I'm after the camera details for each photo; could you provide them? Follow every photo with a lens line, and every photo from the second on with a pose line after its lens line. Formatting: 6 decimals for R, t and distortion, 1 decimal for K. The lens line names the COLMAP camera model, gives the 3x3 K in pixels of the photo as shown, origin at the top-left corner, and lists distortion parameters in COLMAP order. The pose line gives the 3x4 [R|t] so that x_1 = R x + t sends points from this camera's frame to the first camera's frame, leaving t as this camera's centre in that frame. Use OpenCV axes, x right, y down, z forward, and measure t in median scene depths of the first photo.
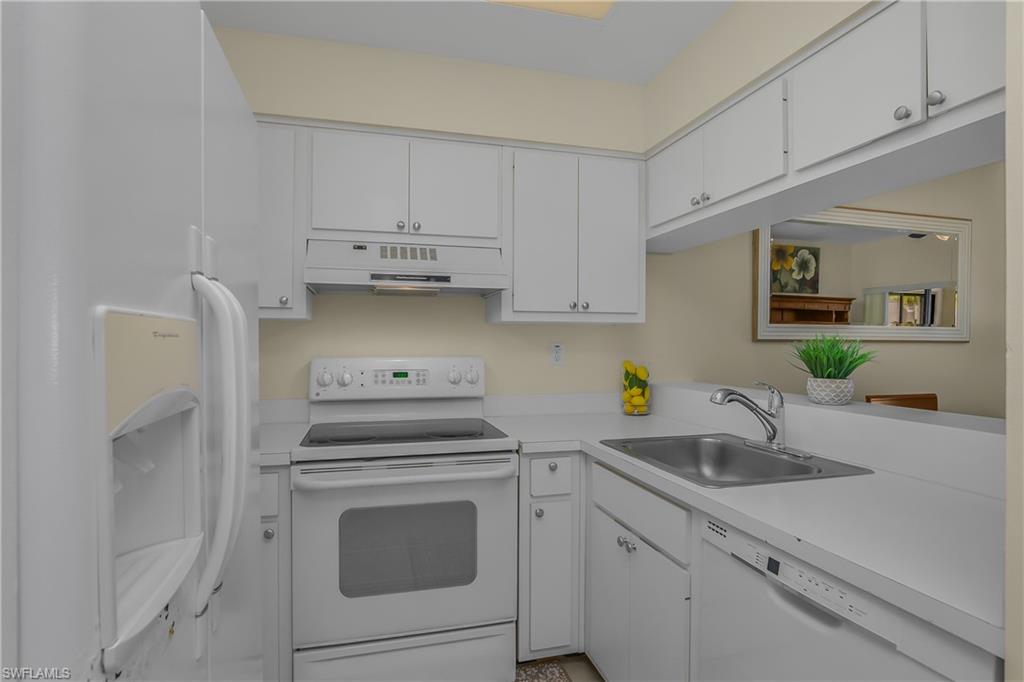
lens RADIAL K [[496.2, 0, 512.0], [0, 496.2, 341.0], [0, 0, 1]] dist [-0.003051, -0.000330]
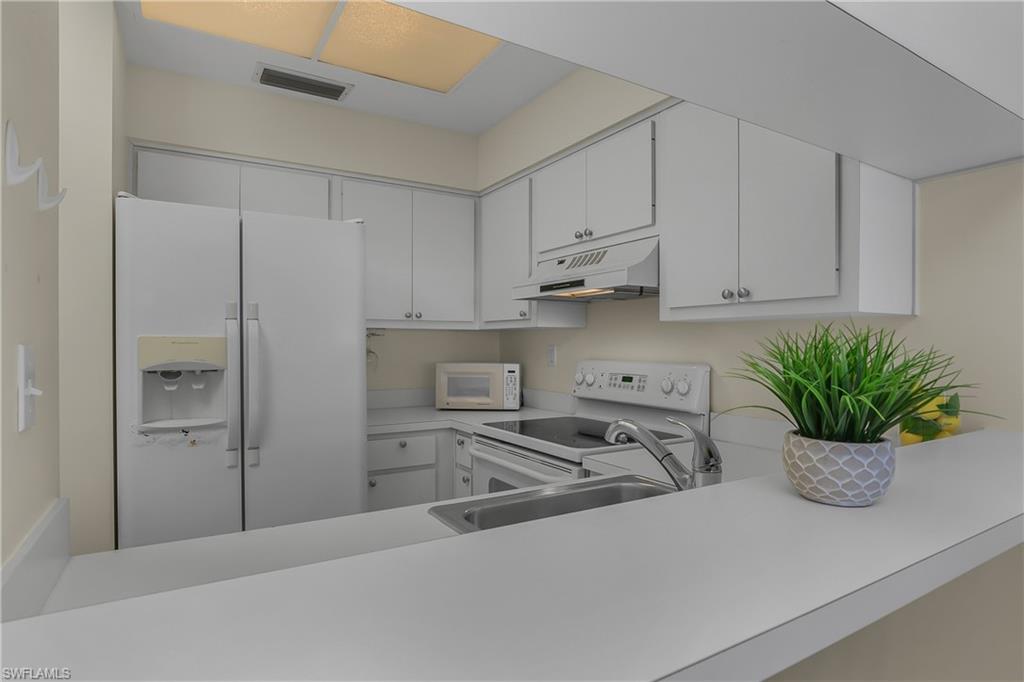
lens RADIAL K [[553.7, 0, 512.0], [0, 553.7, 341.0], [0, 0, 1]] dist [-0.000682, -0.000002]
pose [[0.261637, -0.004599, -0.965155, 0.783373], [0.004539, 0.999983, -0.003534, -0.004787], [0.965156, -0.003456, 0.261653, 0.500028]]
